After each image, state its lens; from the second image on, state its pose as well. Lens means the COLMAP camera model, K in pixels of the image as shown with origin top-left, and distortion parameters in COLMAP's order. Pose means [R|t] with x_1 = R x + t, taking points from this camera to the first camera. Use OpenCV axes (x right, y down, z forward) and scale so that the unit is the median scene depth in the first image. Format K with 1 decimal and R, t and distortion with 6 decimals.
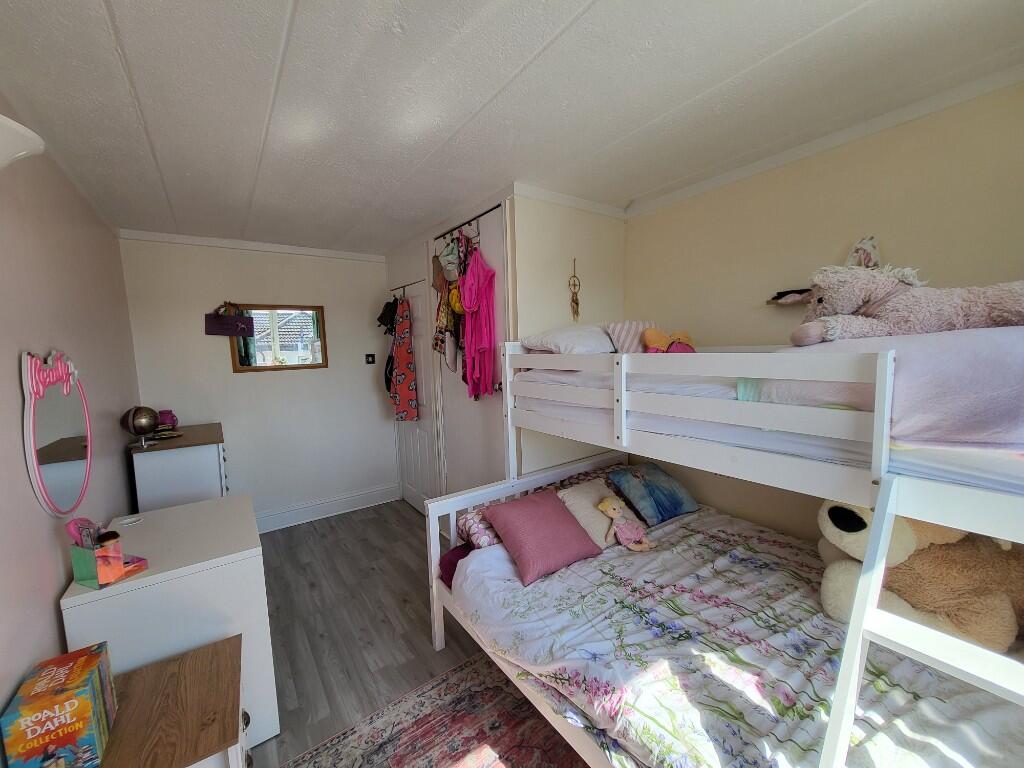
lens RADIAL K [[402.9, 0, 508.7], [0, 402.9, 392.6], [0, 0, 1]] dist [0.002767, -0.000908]
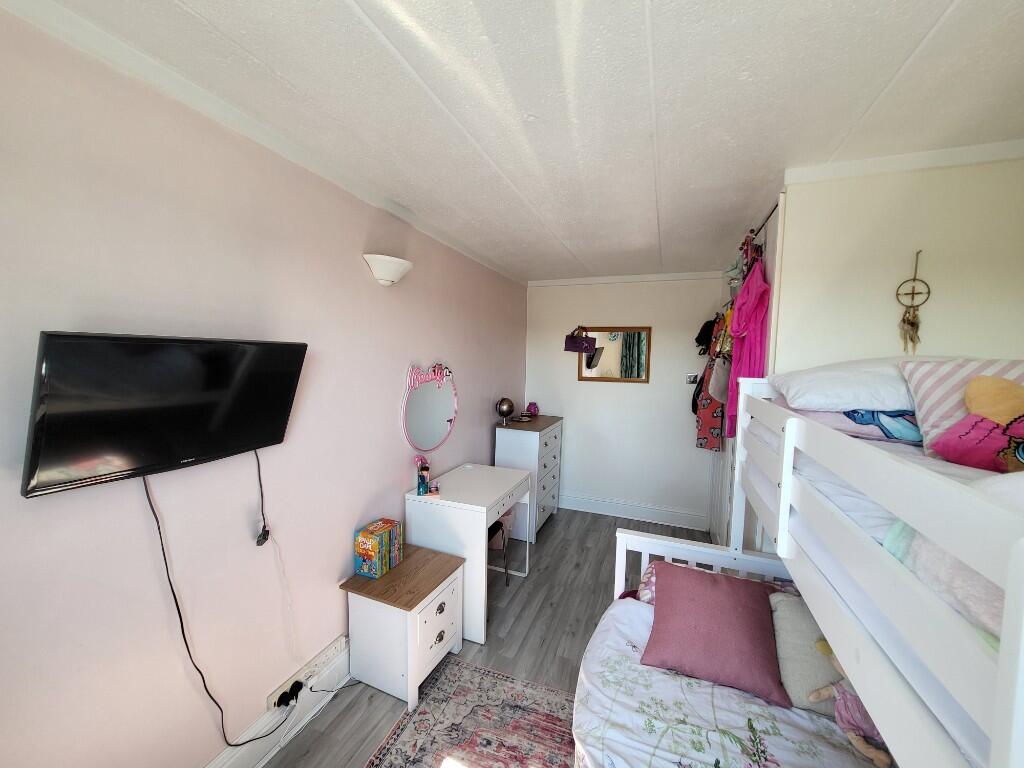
lens RADIAL K [[402.9, 0, 517.5], [0, 402.9, 392.1], [0, 0, 1]] dist [0.002767, -0.000908]
pose [[0.544964, 0.117291, -0.830215, 0.575779], [-0.133202, 0.989703, 0.052387, -0.110399], [0.827811, 0.082037, 0.554976, 0.266233]]
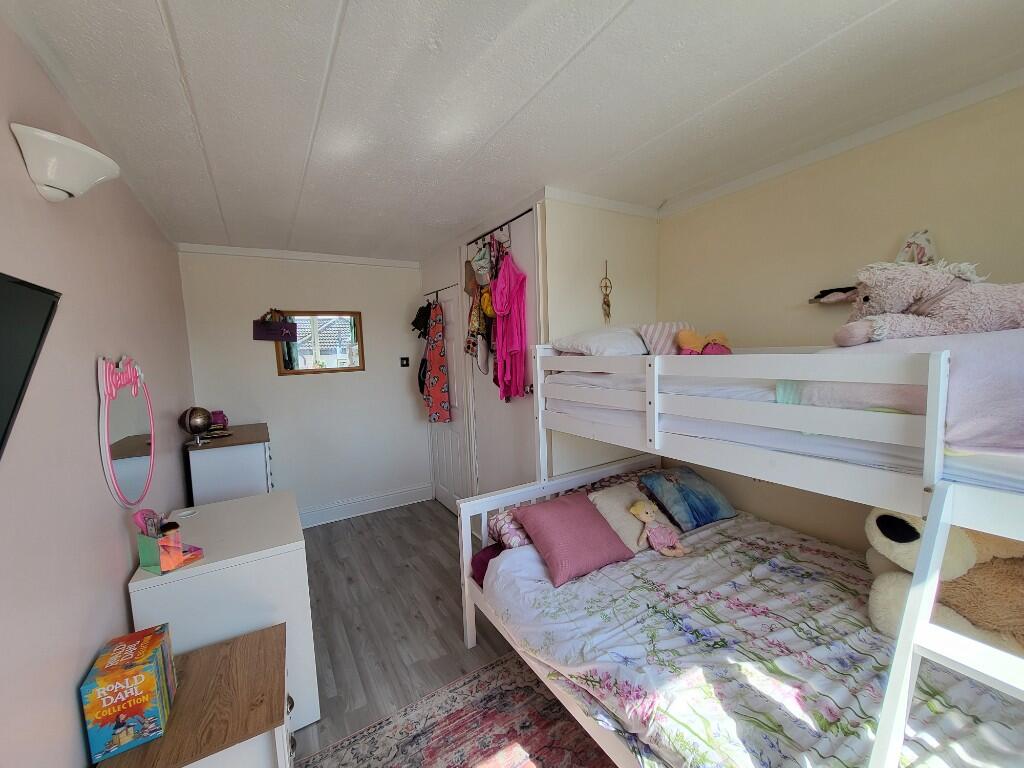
lens RADIAL K [[402.9, 0, 509.1], [0, 402.9, 392.8], [0, 0, 1]] dist [0.002767, -0.000908]
pose [[0.997198, 0.001358, -0.074797, -0.000928], [-0.001775, 0.999983, -0.005506, 0.001054], [0.074788, 0.005624, 0.997184, -0.013930]]
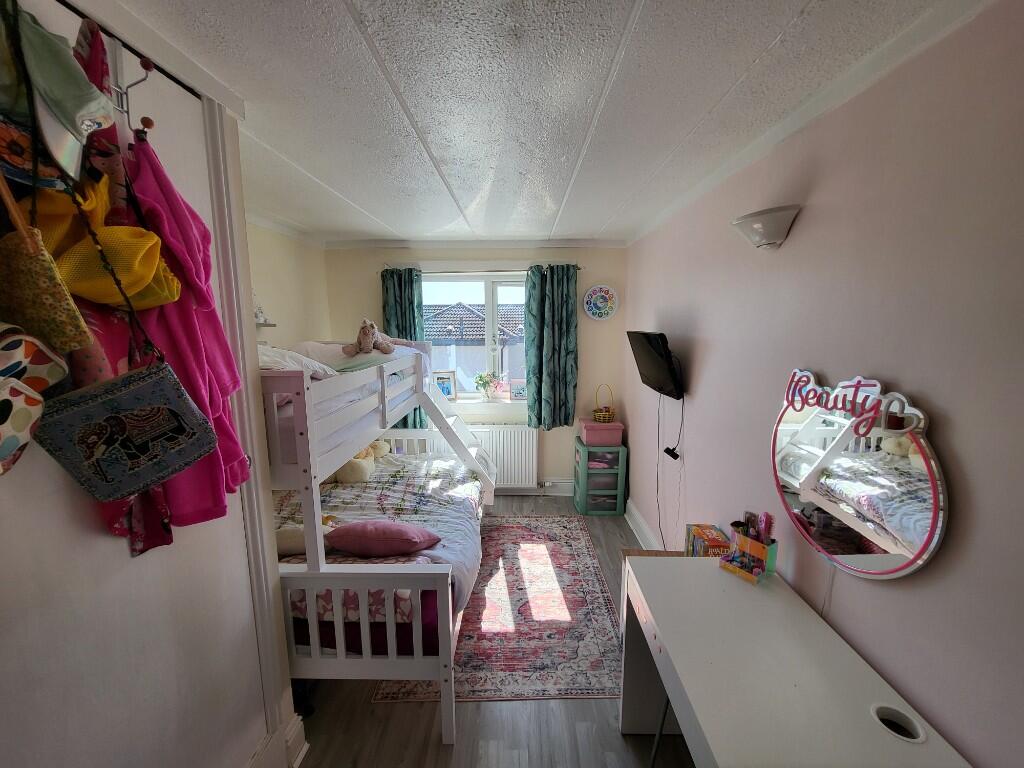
lens RADIAL K [[402.9, 0, 521.2], [0, 402.9, 384.1], [0, 0, 1]] dist [0.002767, -0.000908]
pose [[-0.807950, -0.069798, 0.585103, -0.963711], [0.084898, 0.968811, 0.232803, -0.318746], [-0.583103, 0.237767, -0.776825, 1.851763]]
